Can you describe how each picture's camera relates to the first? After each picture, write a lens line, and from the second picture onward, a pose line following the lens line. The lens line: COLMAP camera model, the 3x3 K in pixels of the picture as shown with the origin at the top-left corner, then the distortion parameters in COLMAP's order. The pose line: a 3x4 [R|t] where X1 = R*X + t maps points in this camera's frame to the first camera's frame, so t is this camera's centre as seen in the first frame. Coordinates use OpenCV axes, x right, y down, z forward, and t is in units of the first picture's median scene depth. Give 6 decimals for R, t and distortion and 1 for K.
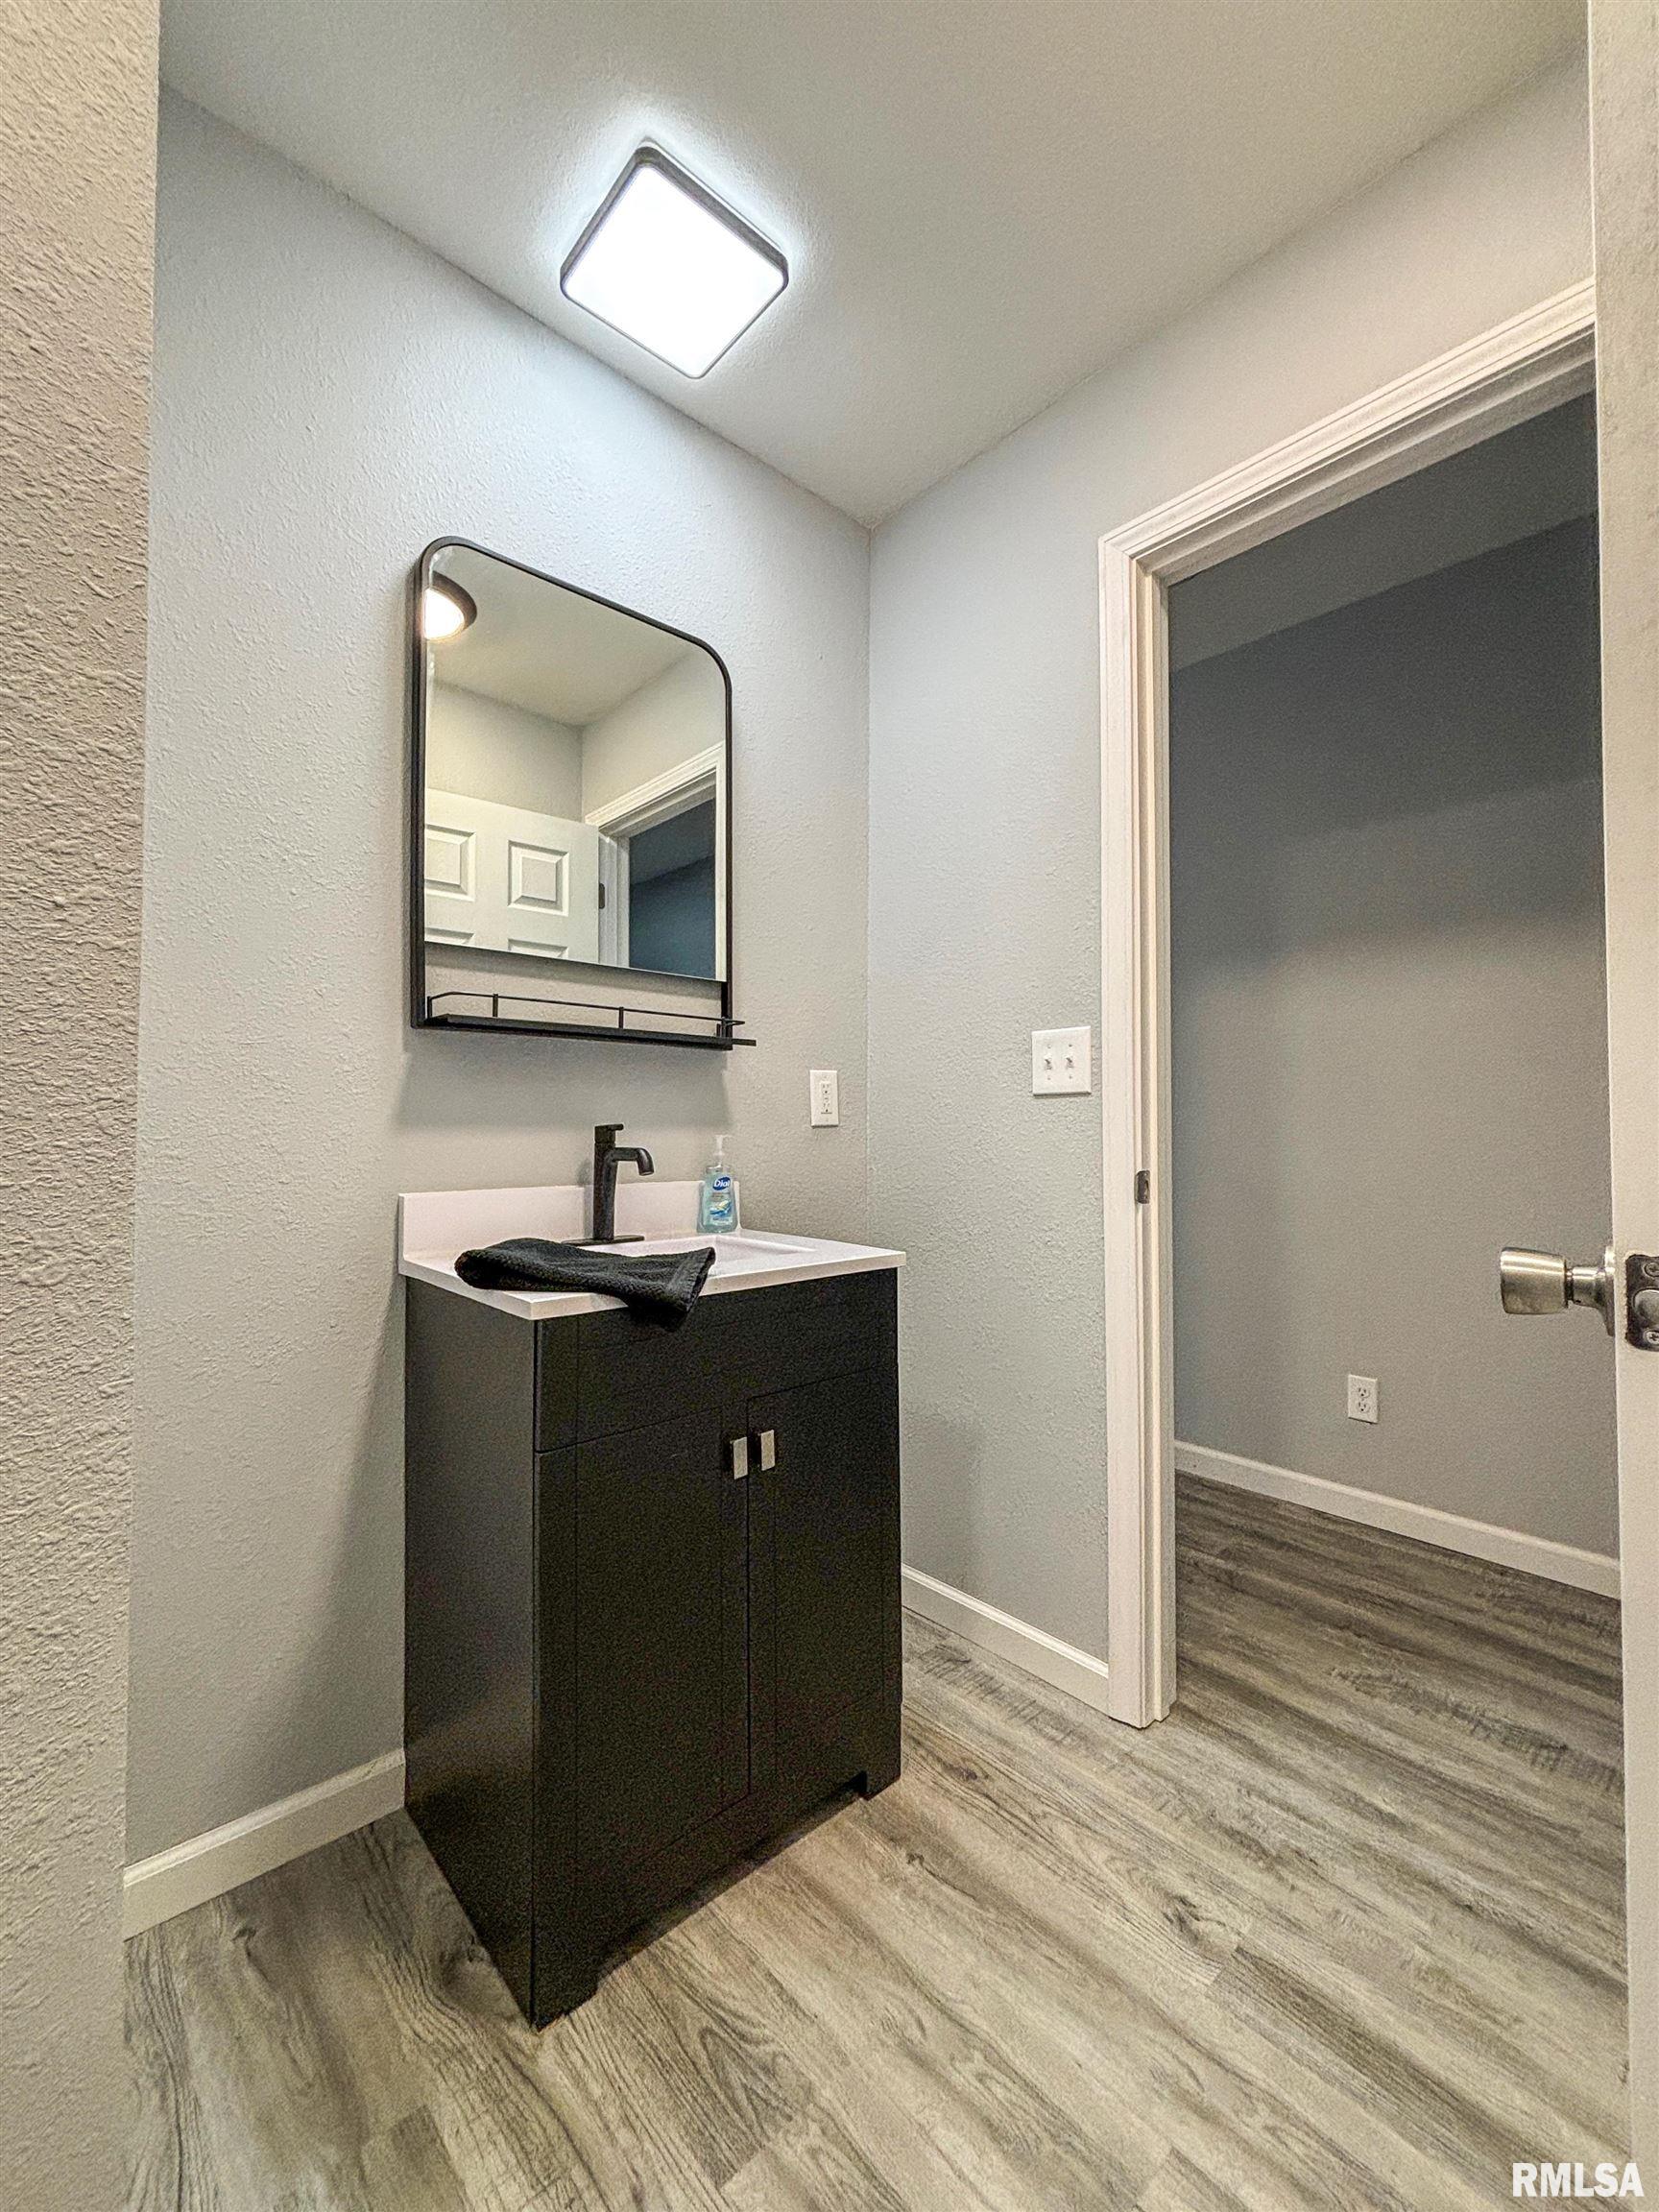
lens RADIAL K [[884.6, 0, 829.5], [0, 884.6, 1106.0], [0, 0, 1]] dist [-0.001685, -0.008376]
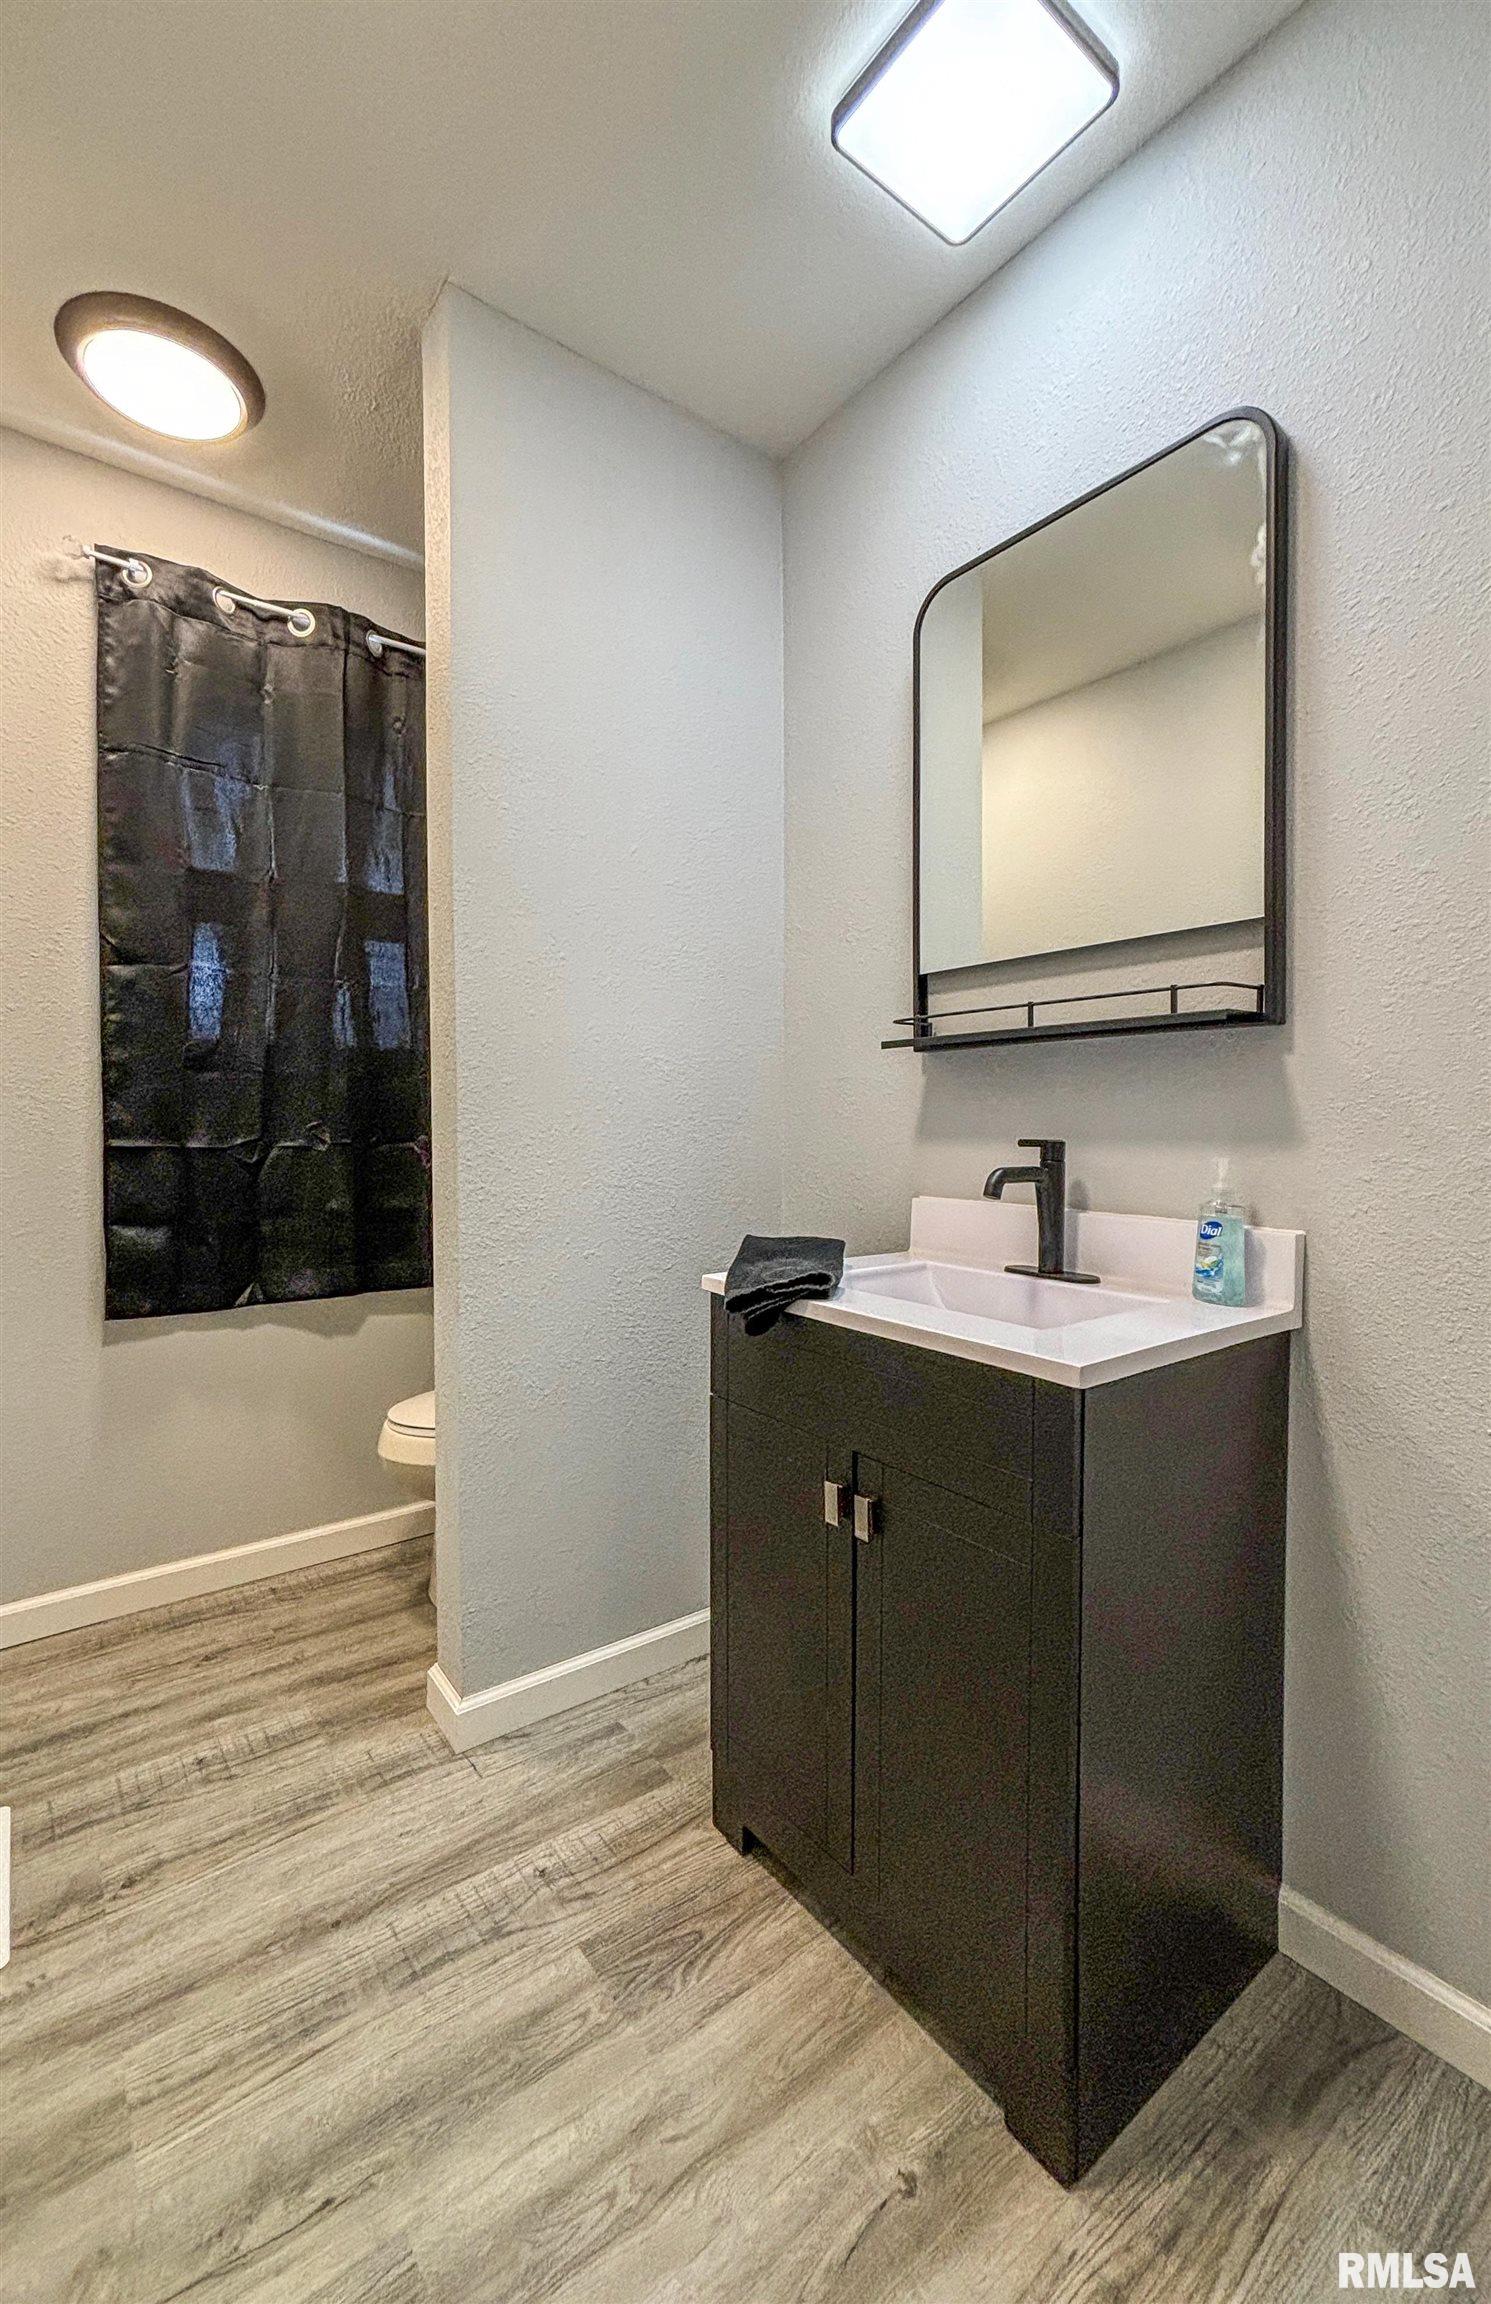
lens RADIAL K [[902.8, 0, 701.0], [0, 902.8, 1141.3], [0, 0, 1]] dist [-0.023976, -0.000528]
pose [[-0.123461, 0.018328, -0.992180, 0.820518], [0.023333, 0.999607, 0.015562, 0.001504], [0.992075, -0.021229, -0.123840, 0.966491]]
